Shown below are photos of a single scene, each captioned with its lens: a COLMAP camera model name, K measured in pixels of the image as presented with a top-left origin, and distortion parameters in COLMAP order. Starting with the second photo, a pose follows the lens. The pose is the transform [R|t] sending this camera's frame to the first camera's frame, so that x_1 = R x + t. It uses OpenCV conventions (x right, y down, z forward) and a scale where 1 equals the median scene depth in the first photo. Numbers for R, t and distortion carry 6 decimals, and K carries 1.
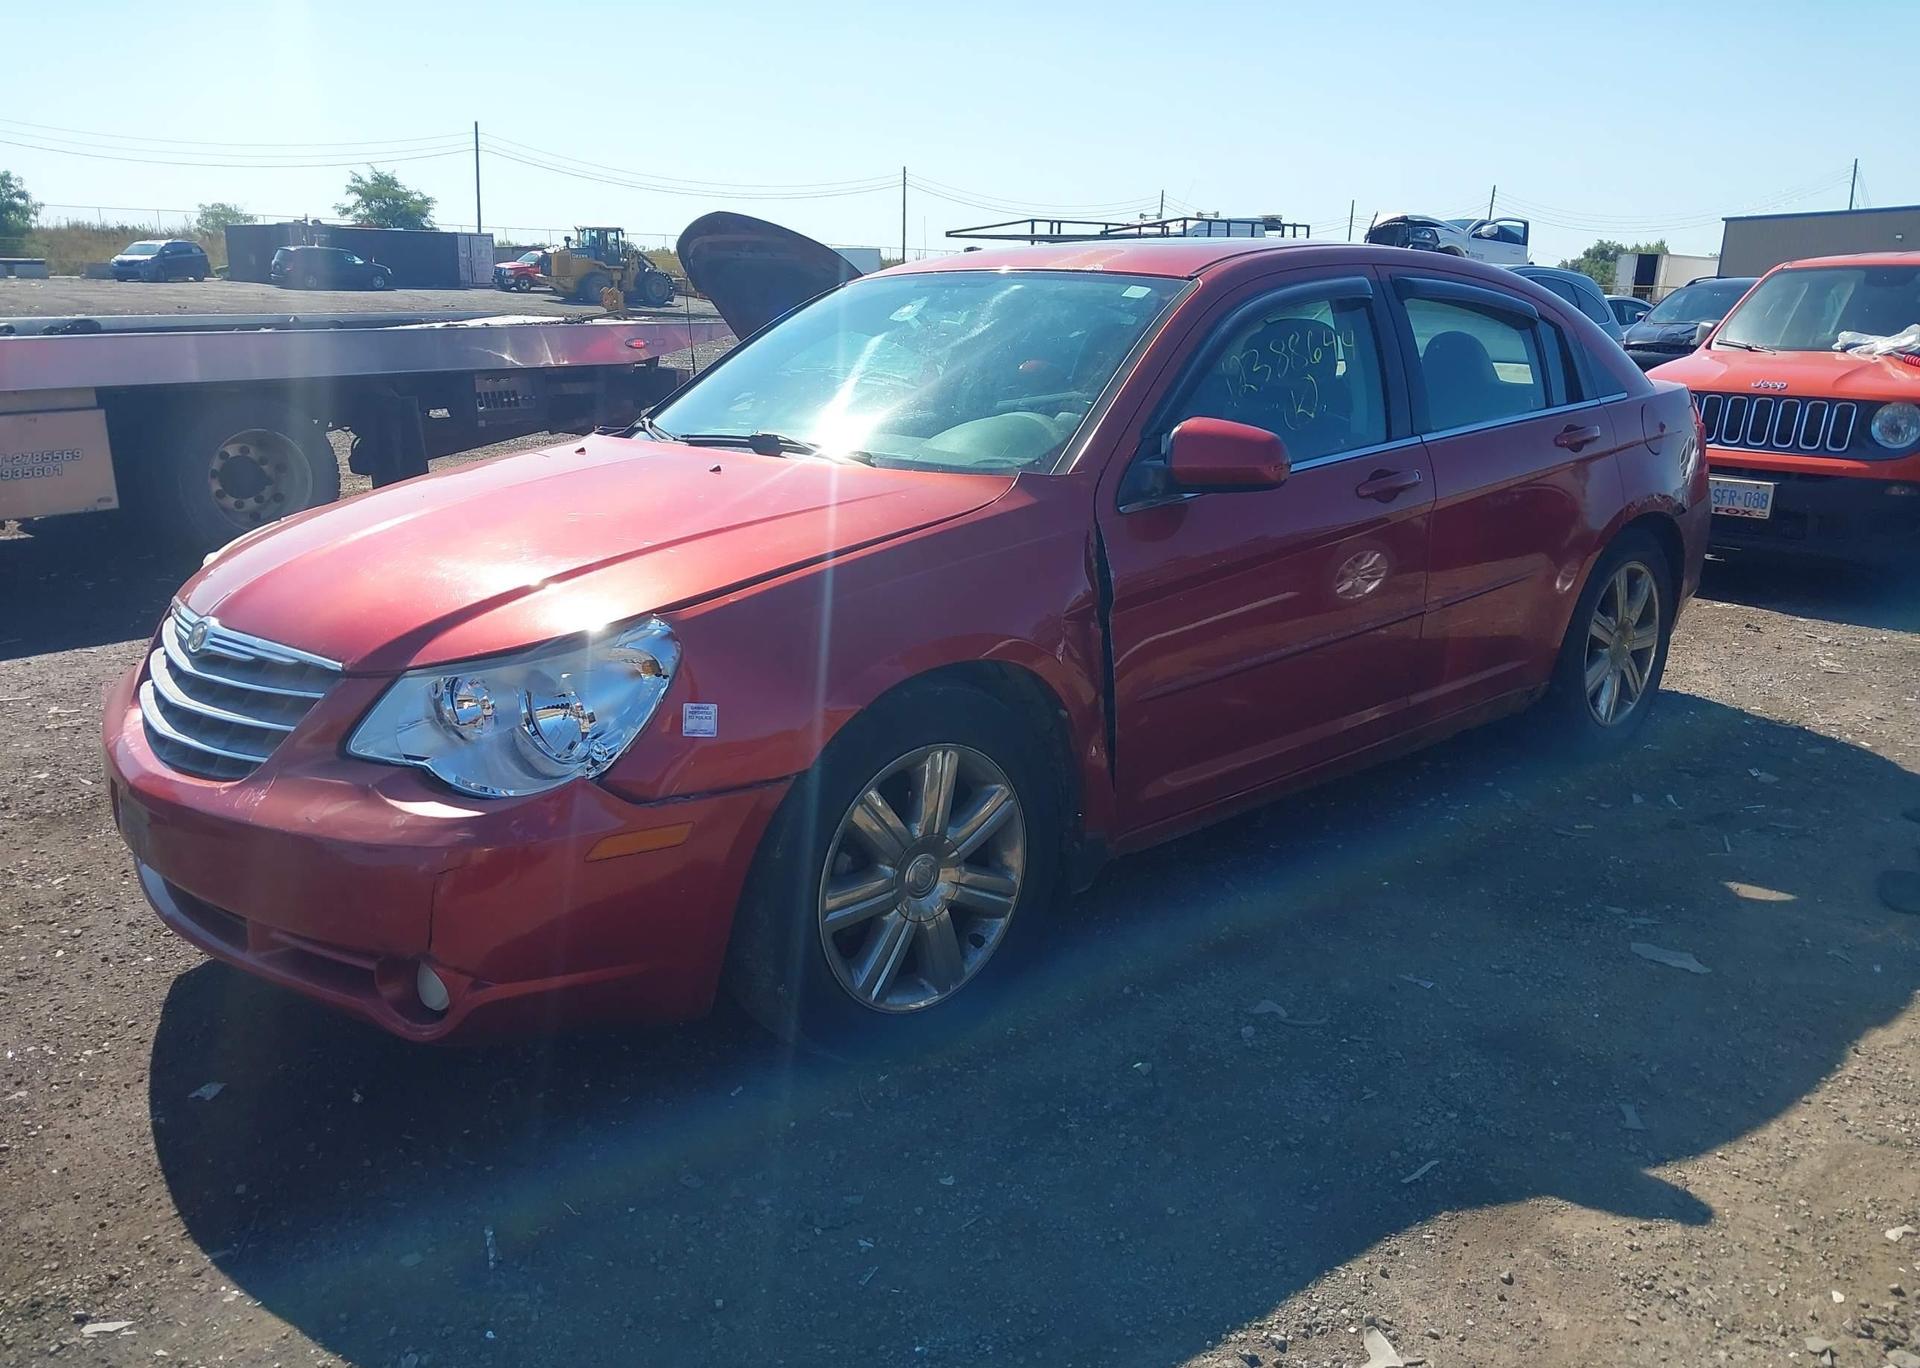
lens RADIAL K [[1554.7, 0, 967.3], [0, 1554.7, 687.8], [0, 0, 1]] dist [-0.004330, 0.006814]
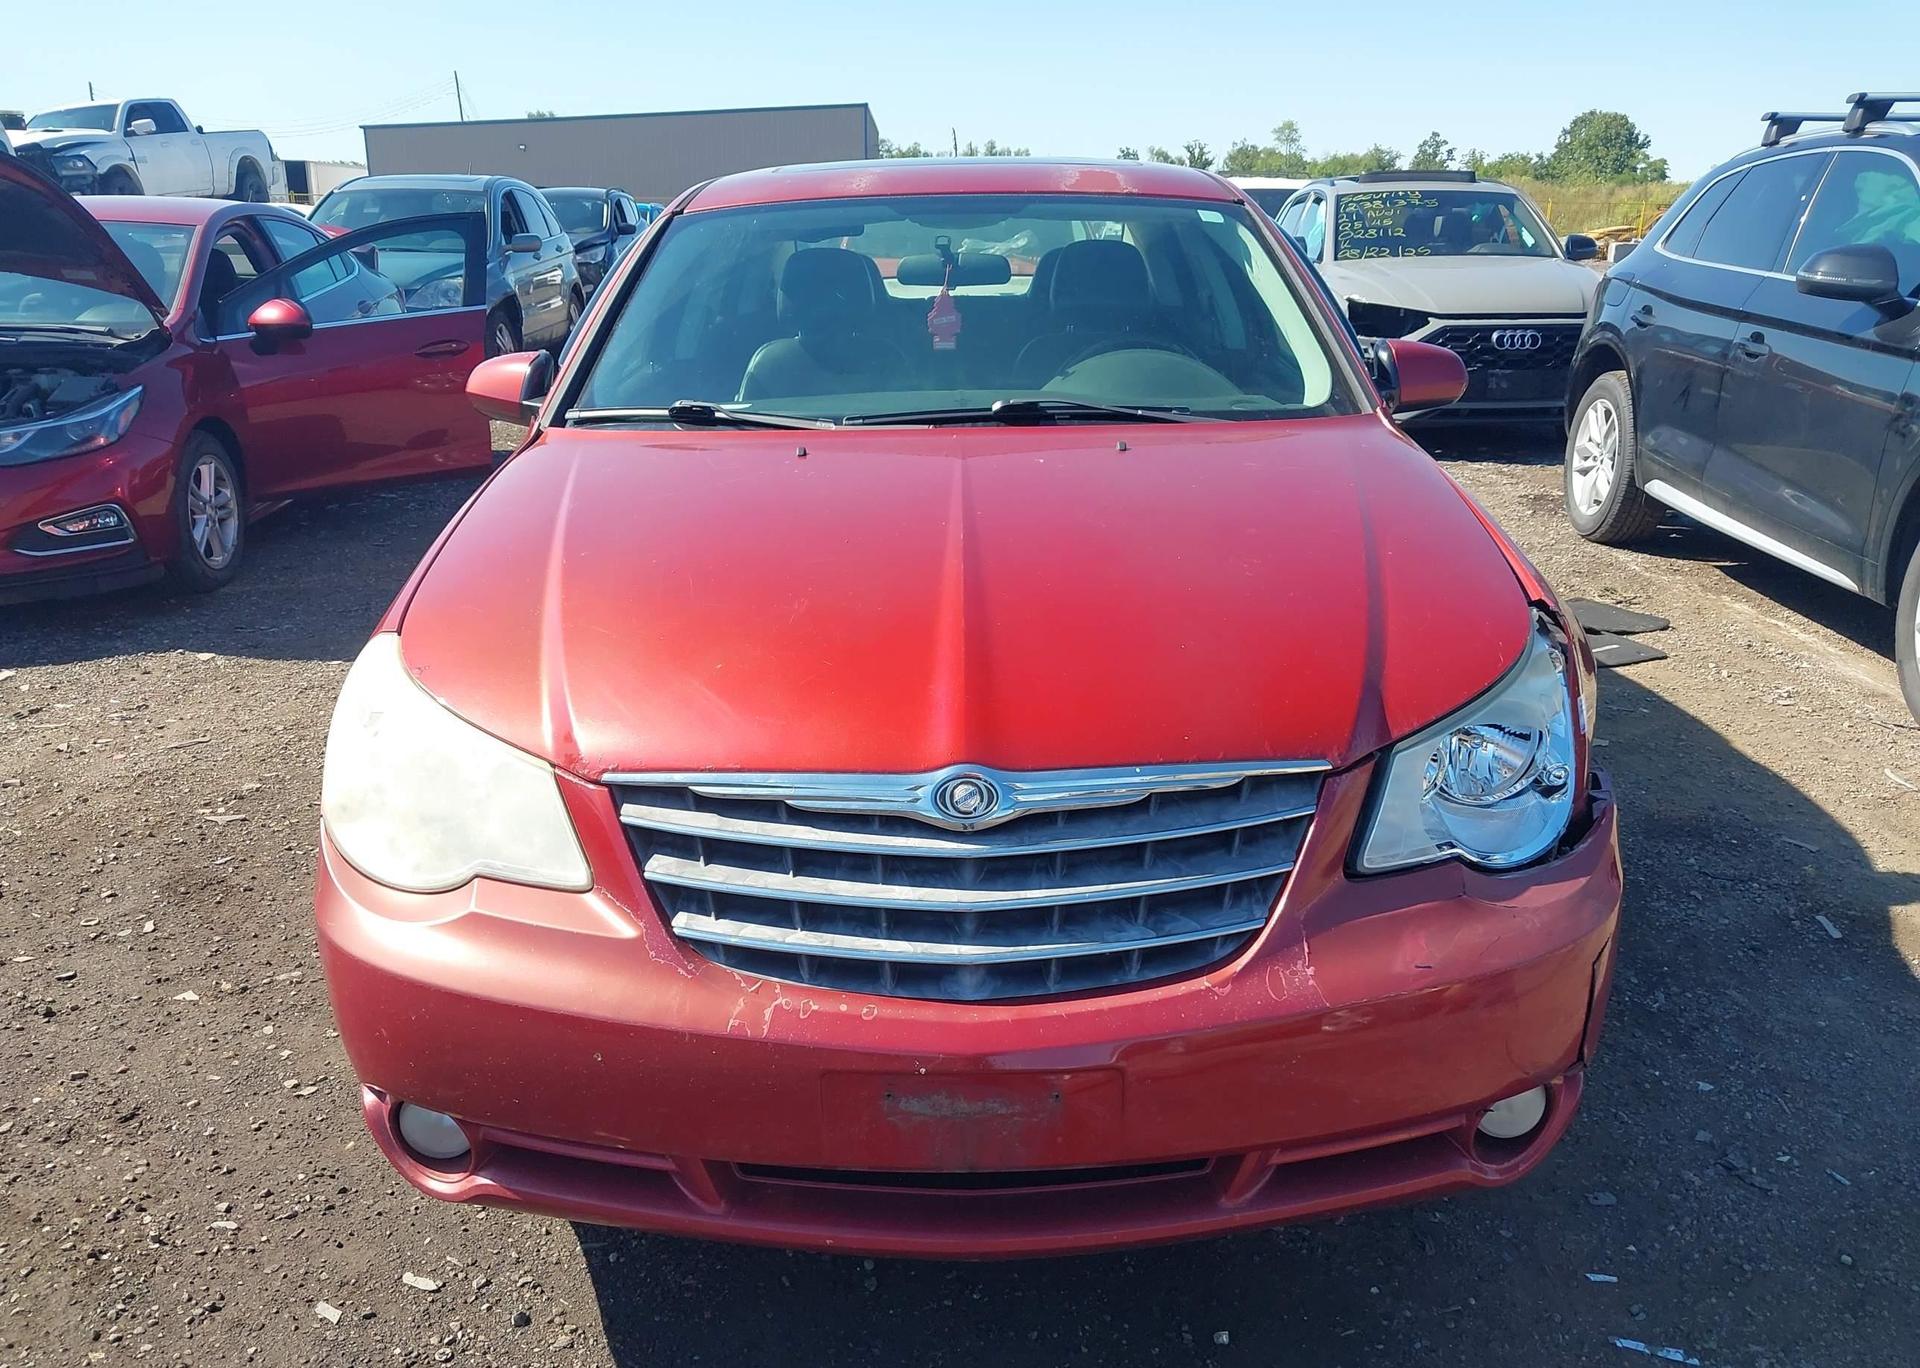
lens RADIAL K [[1554.7, 0, 953.6], [0, 1554.7, 690.5], [0, 0, 1]] dist [-0.004330, 0.006814]
pose [[0.685786, -0.227575, 0.691309, -0.754280], [0.188332, 0.972993, 0.133476, -0.130609], [-0.703014, 0.038659, 0.710124, 0.446635]]
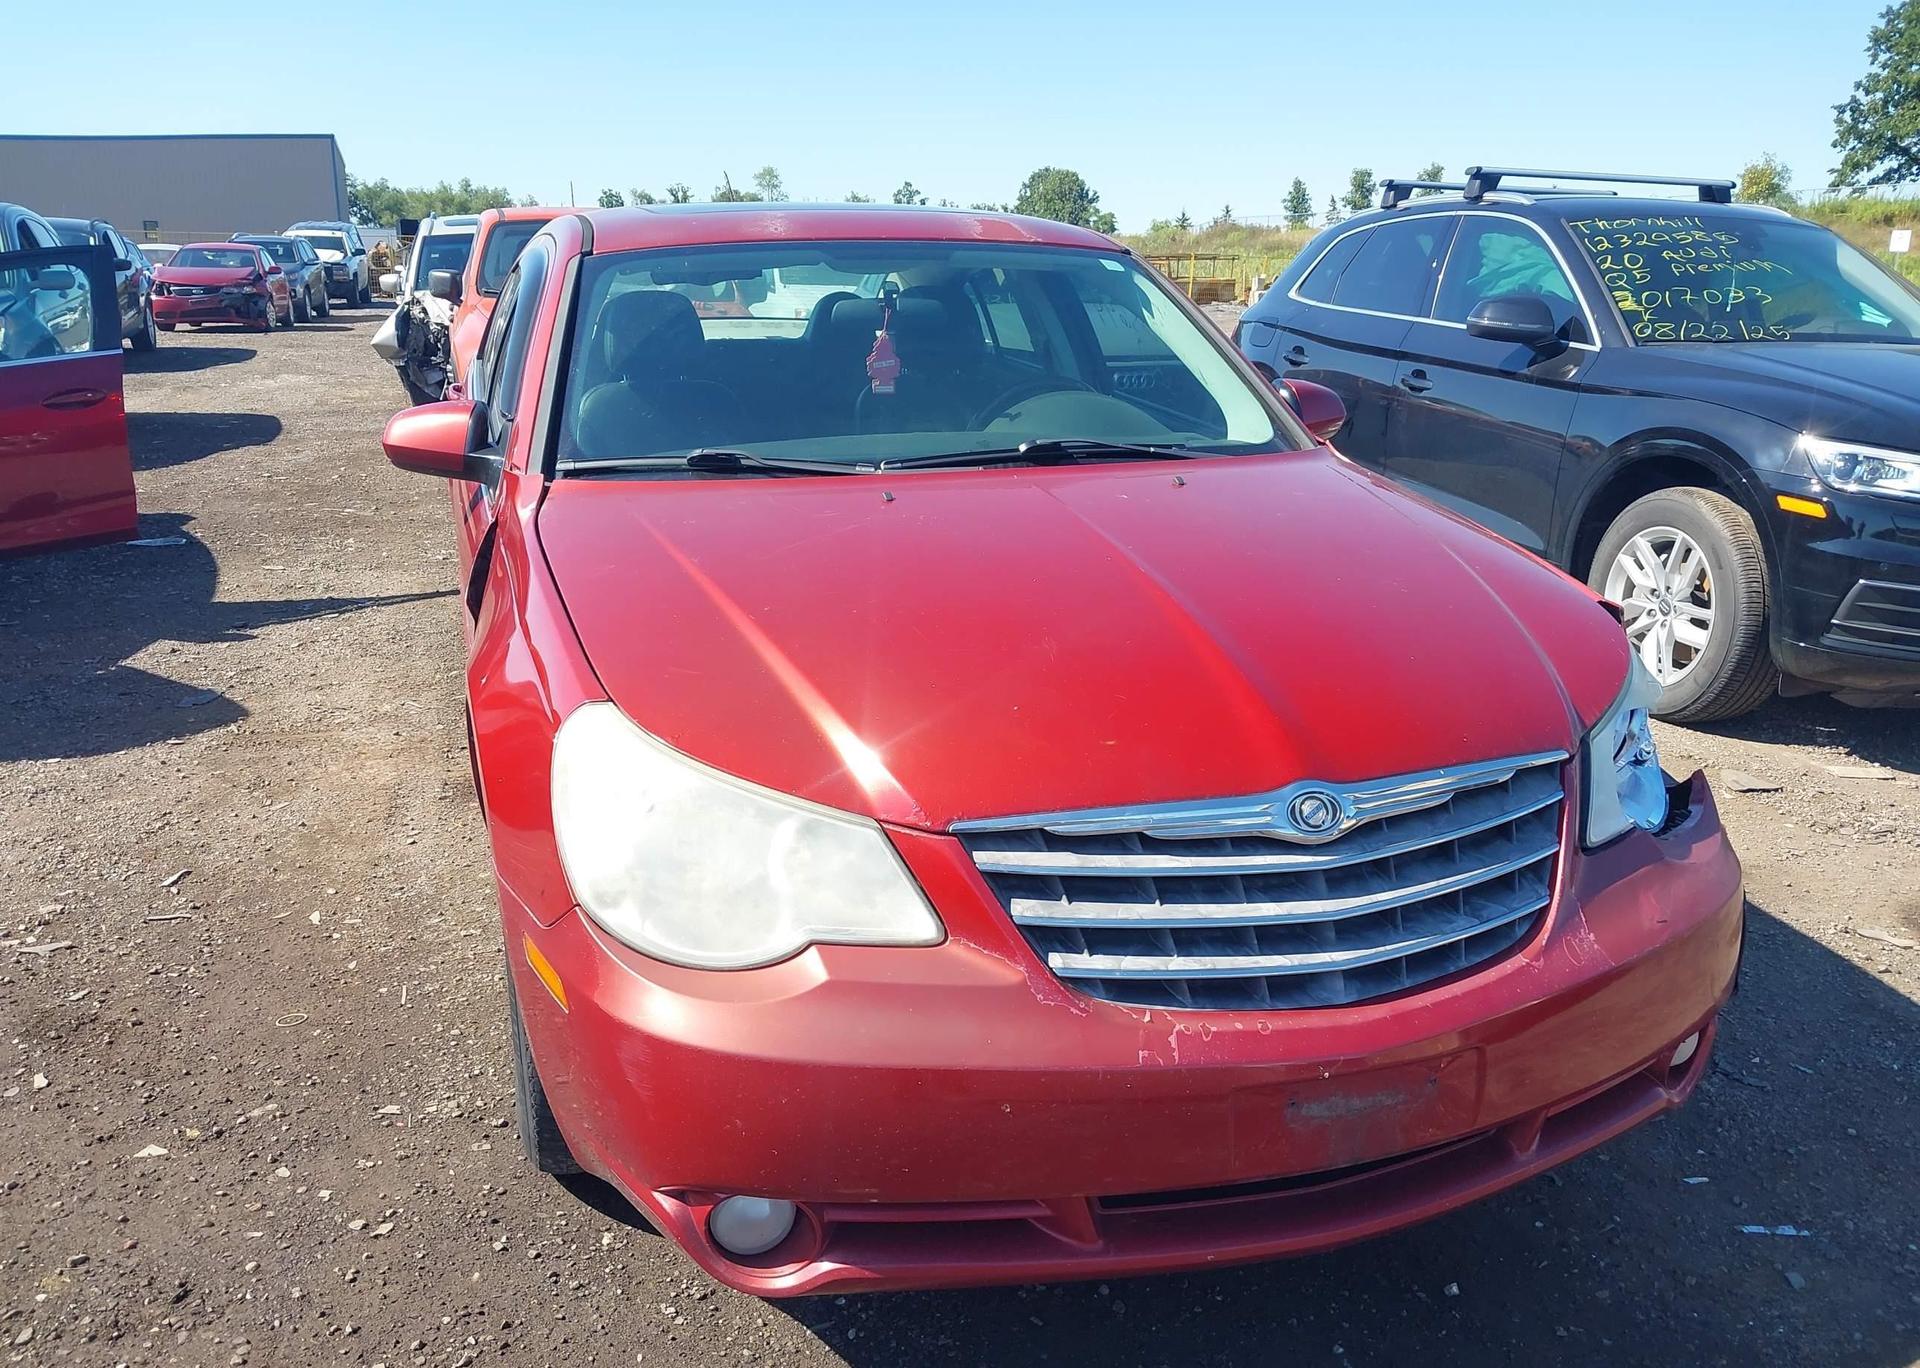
lens RADIAL K [[1554.7, 0, 952.6], [0, 1554.7, 682.5], [0, 0, 1]] dist [-0.004330, 0.006814]
pose [[0.420759, -0.246350, 0.873083, -0.923967], [0.214270, 0.962179, 0.168228, -0.189938], [-0.881504, 0.116292, 0.457631, 0.668367]]
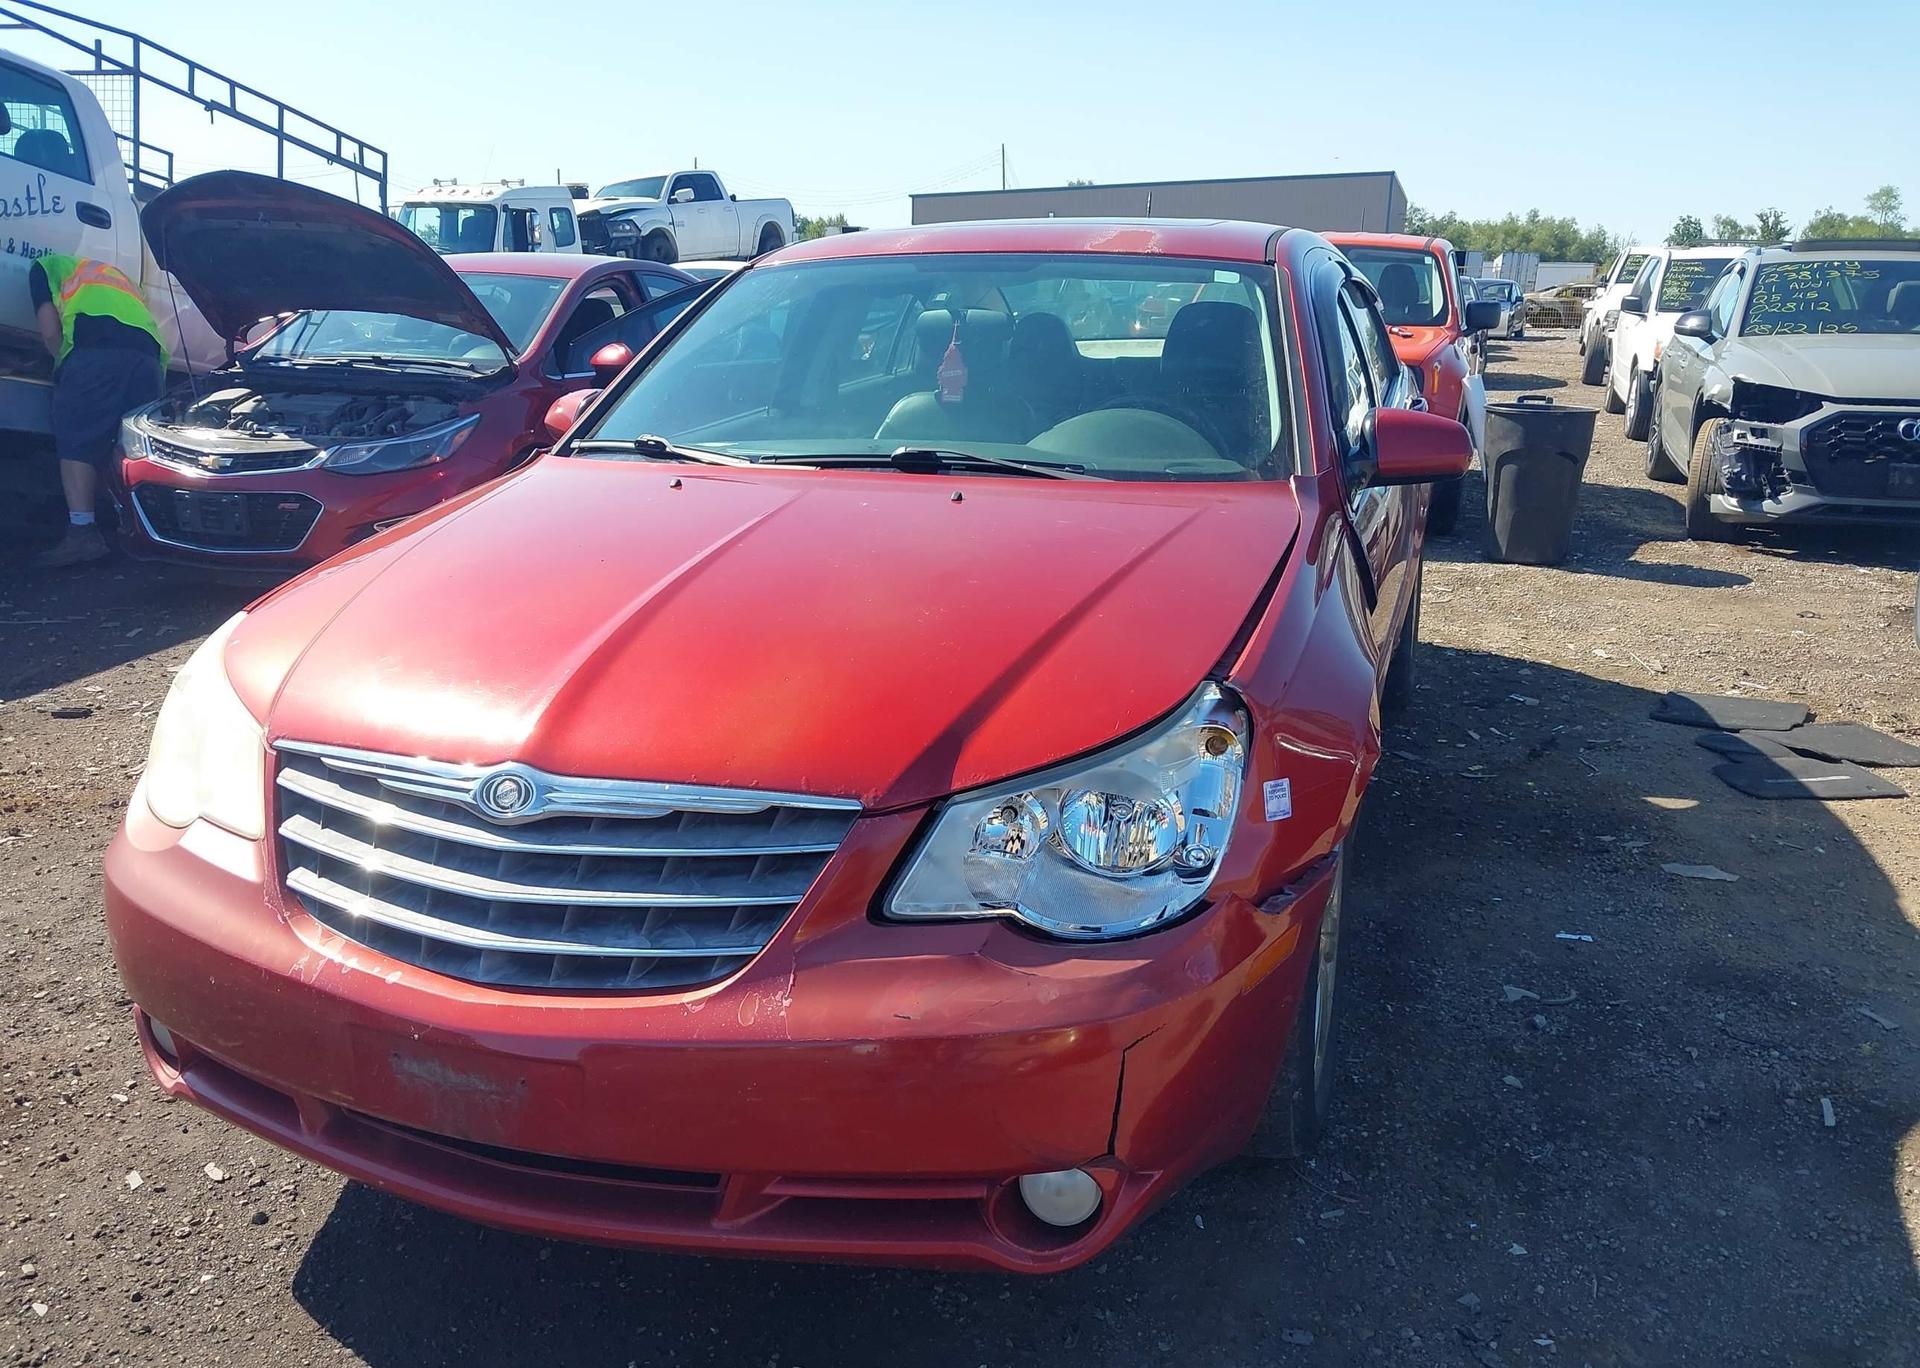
lens RADIAL K [[1554.7, 0, 953.6], [0, 1554.7, 682.0], [0, 0, 1]] dist [-0.004330, 0.006814]
pose [[0.884466, -0.120622, 0.450744, -0.507476], [0.113914, 0.992598, 0.042099, -0.071136], [-0.452486, 0.014111, 0.891660, 0.238548]]
